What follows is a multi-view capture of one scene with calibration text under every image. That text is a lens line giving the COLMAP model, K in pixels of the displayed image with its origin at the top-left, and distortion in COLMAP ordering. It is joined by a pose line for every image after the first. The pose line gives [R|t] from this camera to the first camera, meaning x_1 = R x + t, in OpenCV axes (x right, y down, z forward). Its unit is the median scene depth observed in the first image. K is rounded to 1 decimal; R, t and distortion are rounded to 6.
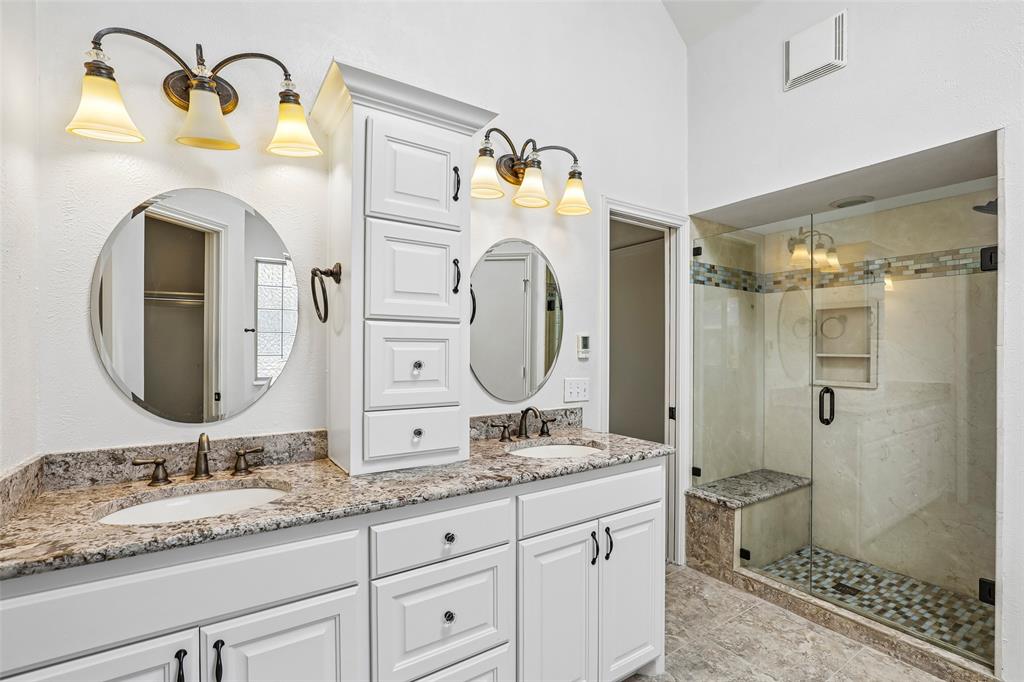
lens RADIAL K [[469.2, 0, 525.7], [0, 469.2, 350.4], [0, 0, 1]] dist [-0.017594, 0.001765]
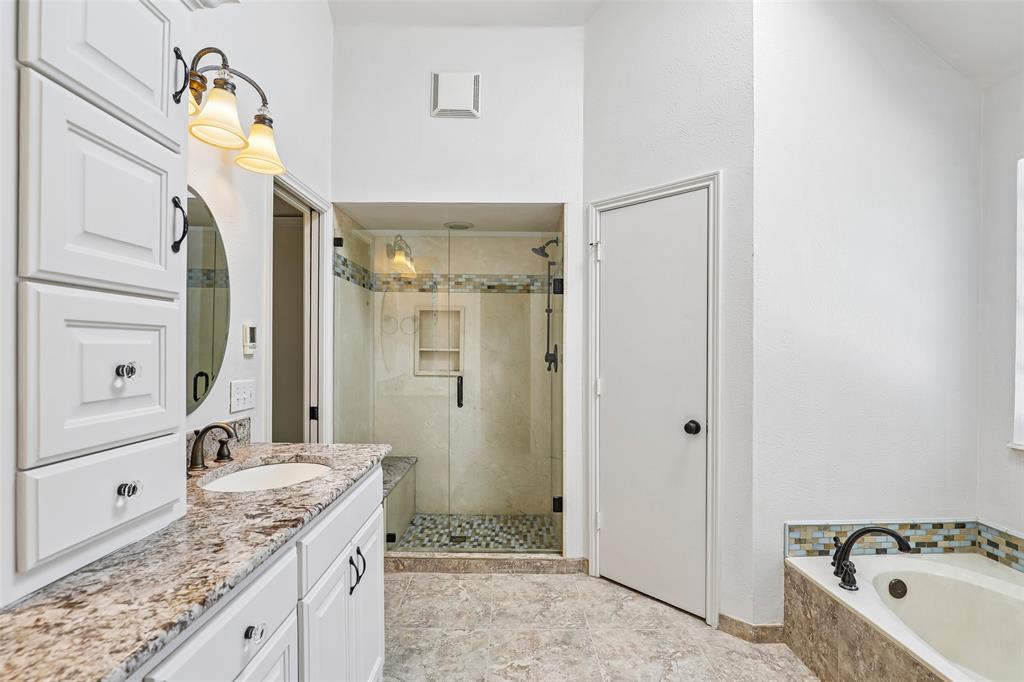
lens RADIAL K [[469.2, 0, 517.1], [0, 469.2, 349.1], [0, 0, 1]] dist [-0.017594, 0.001765]
pose [[0.561466, -0.002371, 0.827496, -0.291708], [-0.005875, 0.999959, 0.006851, -0.000495], [-0.827479, -0.008708, 0.561430, 0.202034]]
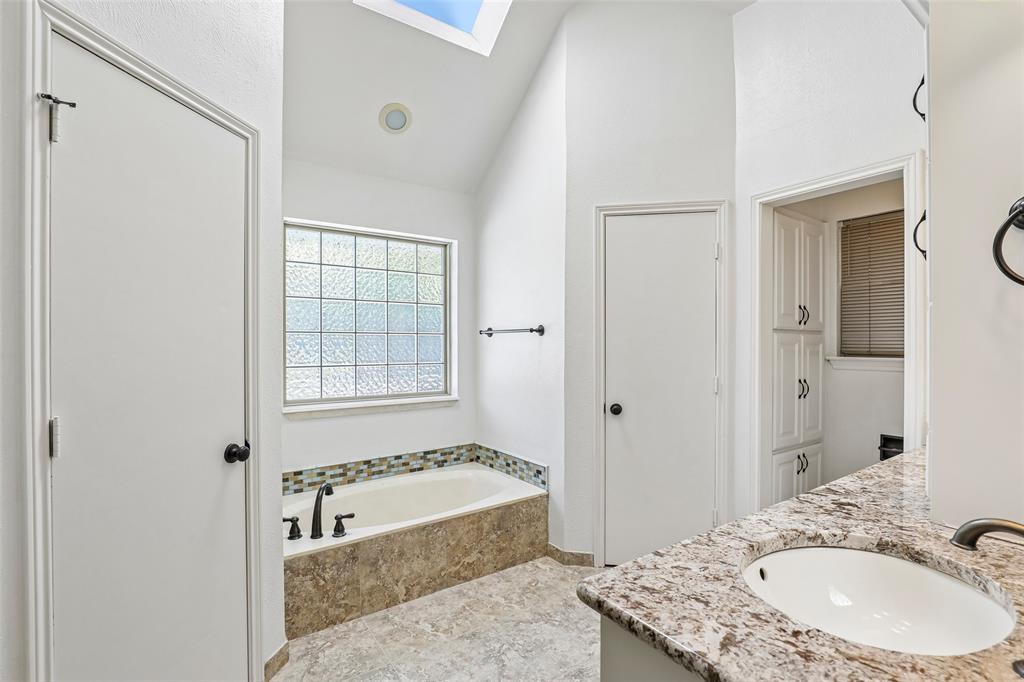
lens RADIAL K [[469.2, 0, 511.7], [0, 469.2, 341.9], [0, 0, 1]] dist [-0.017594, 0.001765]
pose [[-0.999979, -0.002862, 0.005887, 0.321237], [-0.002924, 0.999940, -0.010598, 0.002696], [-0.005857, -0.010615, -0.999927, 1.207087]]
